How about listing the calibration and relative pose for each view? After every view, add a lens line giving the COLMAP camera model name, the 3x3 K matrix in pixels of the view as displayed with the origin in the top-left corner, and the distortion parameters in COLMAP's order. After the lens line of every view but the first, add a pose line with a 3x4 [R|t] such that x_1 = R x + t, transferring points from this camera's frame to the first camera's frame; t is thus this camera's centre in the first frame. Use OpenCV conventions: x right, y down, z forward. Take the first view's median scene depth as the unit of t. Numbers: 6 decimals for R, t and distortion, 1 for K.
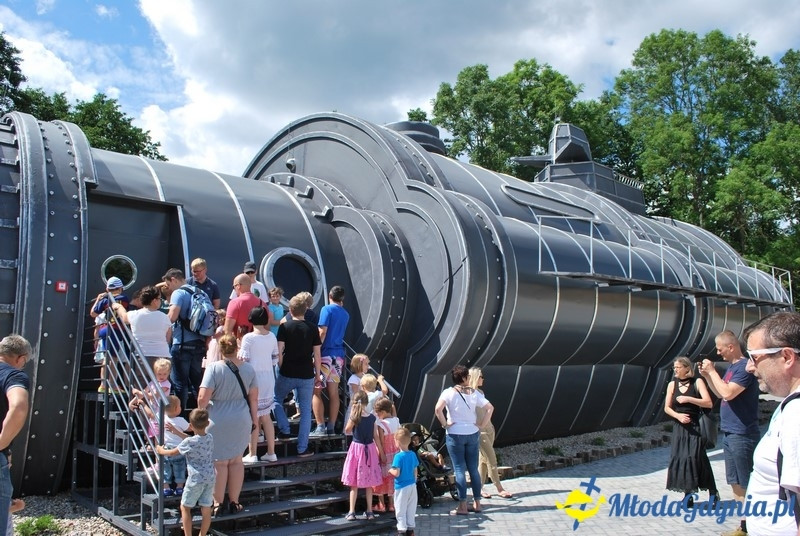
lens RADIAL K [[634.1, 0, 400.5], [0, 634.1, 266.0], [0, 0, 1]] dist [-0.080020, 0.009894]
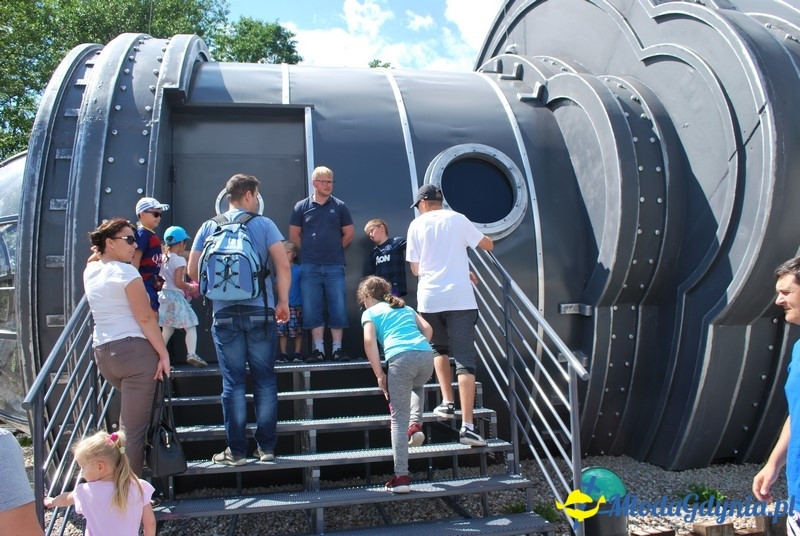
lens RADIAL K [[634.1, 0, 402.5], [0, 634.1, 269.6], [0, 0, 1]] dist [-0.080020, 0.009894]
pose [[0.872486, -0.074710, -0.482893, 0.071061], [0.109329, 0.993036, 0.043897, 0.063712], [0.476251, -0.091094, 0.874578, 0.363808]]
